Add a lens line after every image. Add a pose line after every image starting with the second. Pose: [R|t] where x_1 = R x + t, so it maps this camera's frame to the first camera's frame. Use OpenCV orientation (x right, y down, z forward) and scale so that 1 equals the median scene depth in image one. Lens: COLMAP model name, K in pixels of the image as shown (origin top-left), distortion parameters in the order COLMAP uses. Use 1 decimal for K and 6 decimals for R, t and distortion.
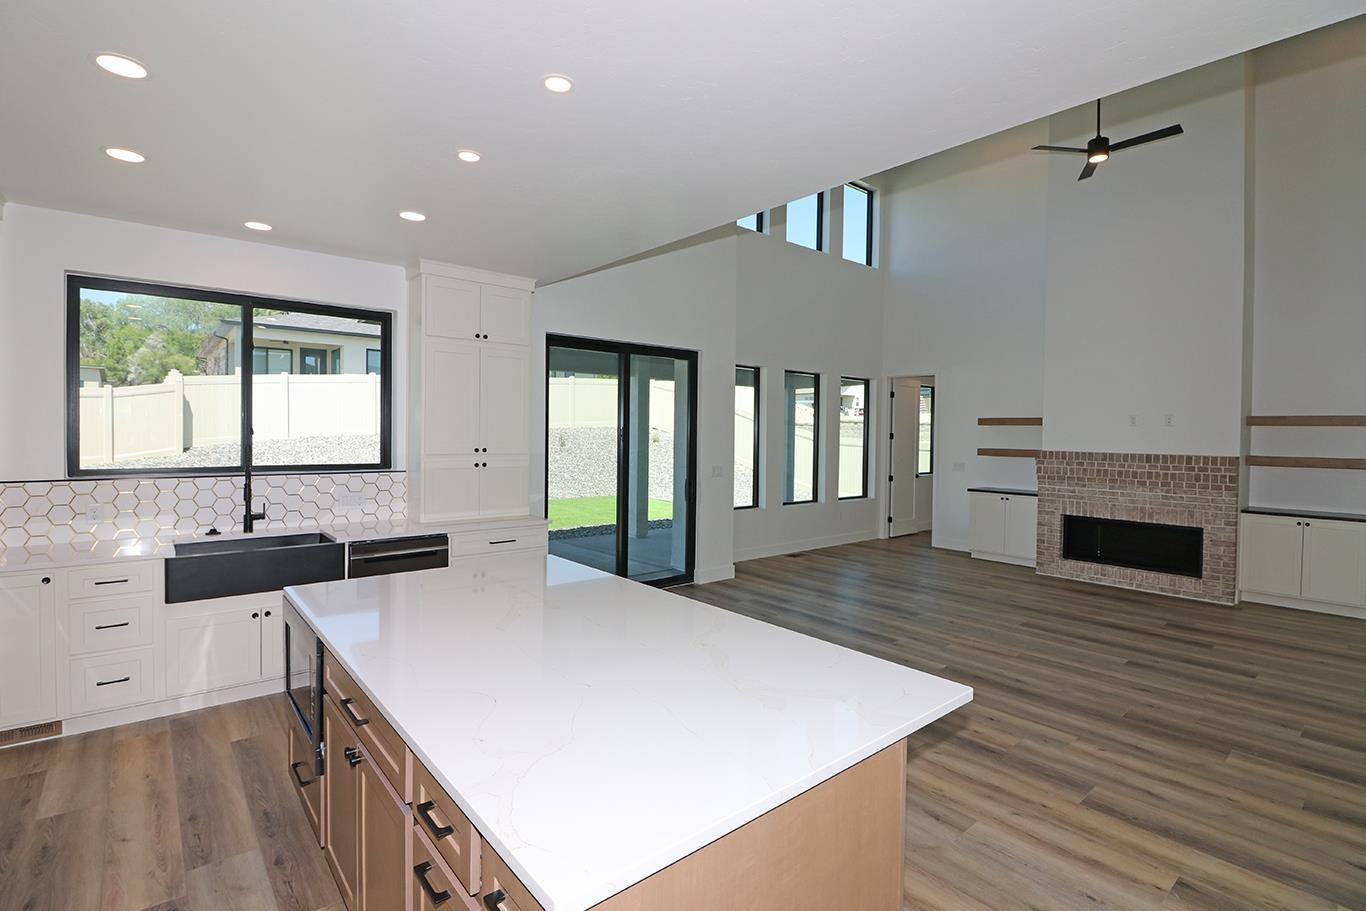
lens RADIAL K [[640.7, 0, 681.6], [0, 640.7, 439.3], [0, 0, 1]] dist [-0.001697, -0.011528]
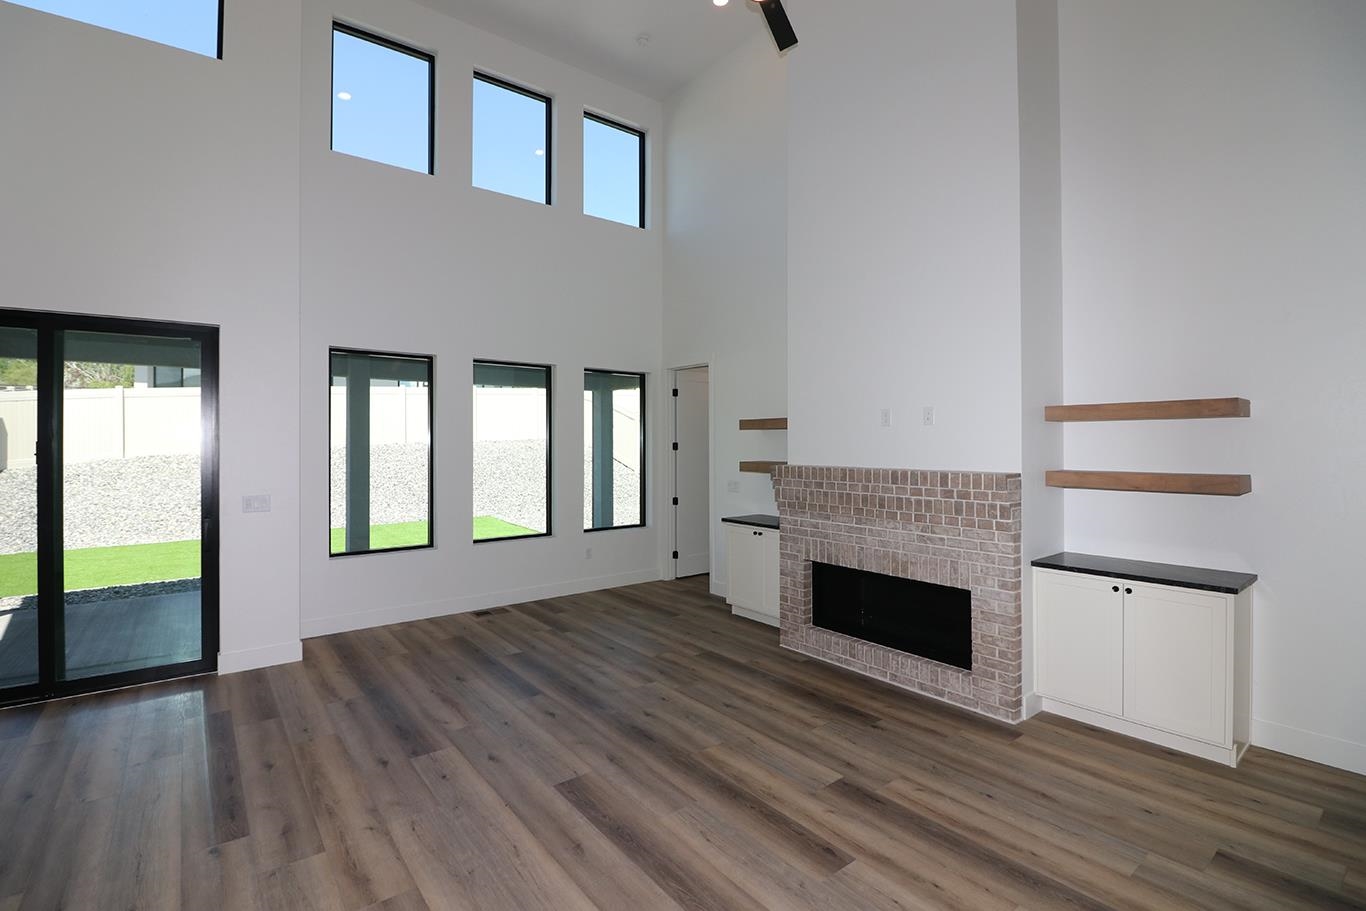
lens RADIAL K [[627.1, 0, 678.7], [0, 627.1, 440.5], [0, 0, 1]] dist [0.001111, -0.013577]
pose [[0.999032, -0.018001, -0.040129, 0.567757], [0.017401, 0.999732, -0.015259, 0.000097], [0.040393, 0.014546, 0.999078, 0.388656]]
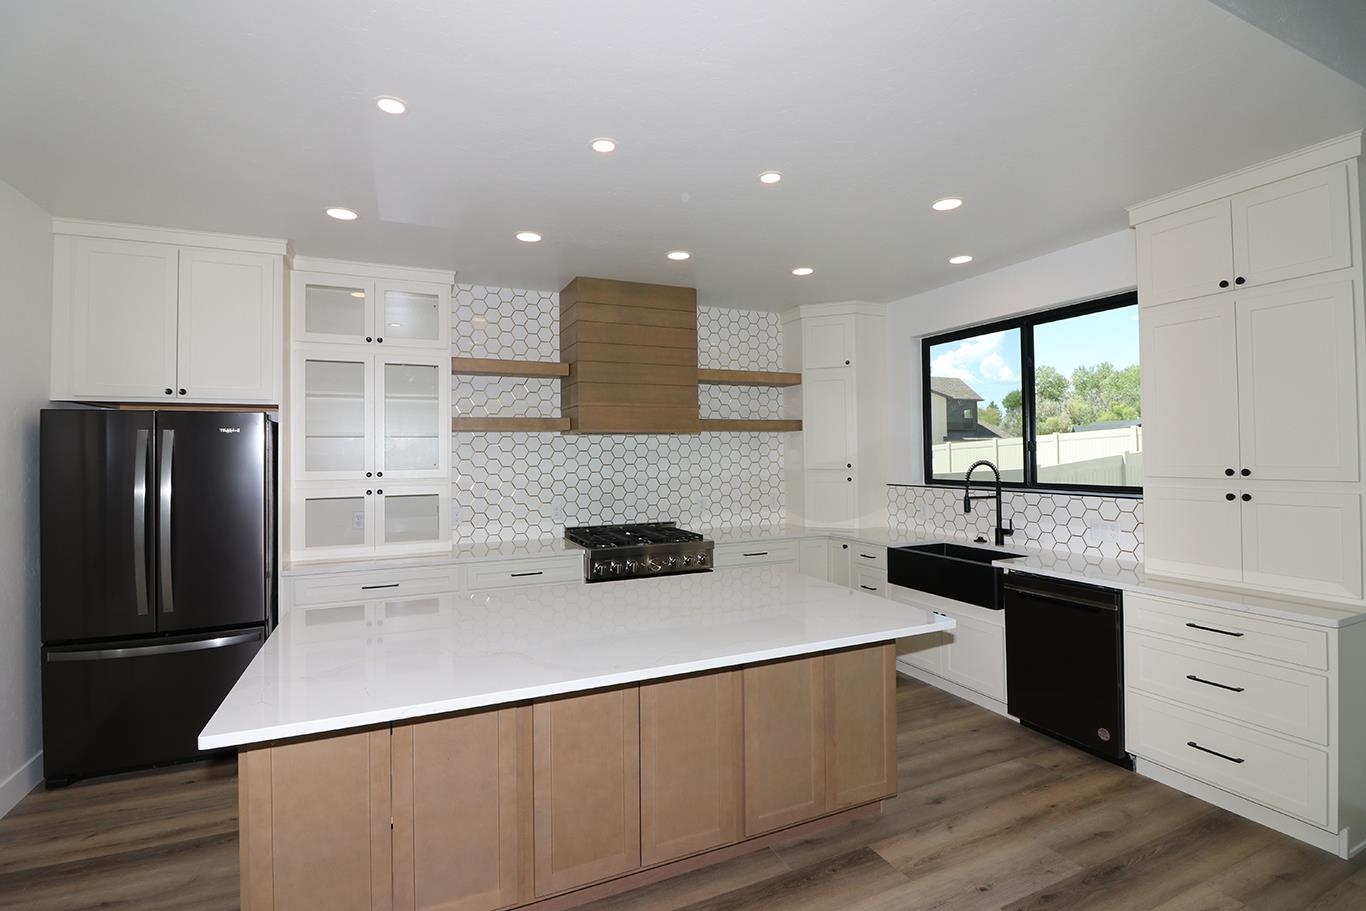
lens RADIAL K [[627.1, 0, 678.7], [0, 627.1, 440.5], [0, 0, 1]] dist [0.001111, -0.013577]
pose [[-0.274600, -0.032671, -0.961003, 0.291680], [-0.006854, 0.999464, -0.032020, 0.007223], [0.961534, -0.002206, -0.274677, 0.500397]]
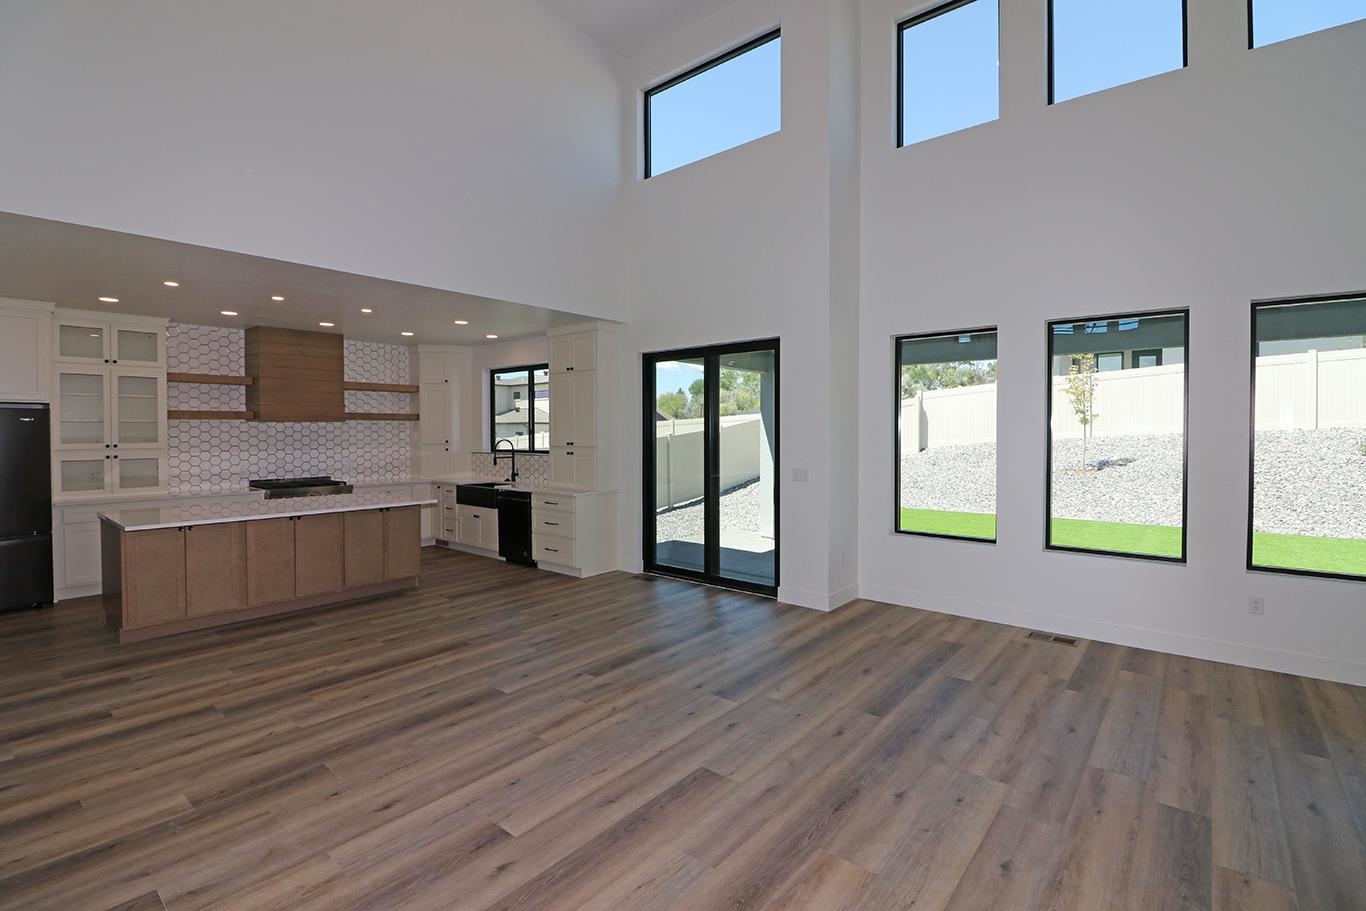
lens RADIAL K [[627.1, 0, 678.7], [0, 627.1, 440.5], [0, 0, 1]] dist [0.001111, -0.013577]
pose [[0.173294, -0.000582, -0.984870, 0.905792], [-0.009581, 0.999952, -0.002277, 0.007993], [0.984823, 0.009830, 0.173280, 0.755454]]
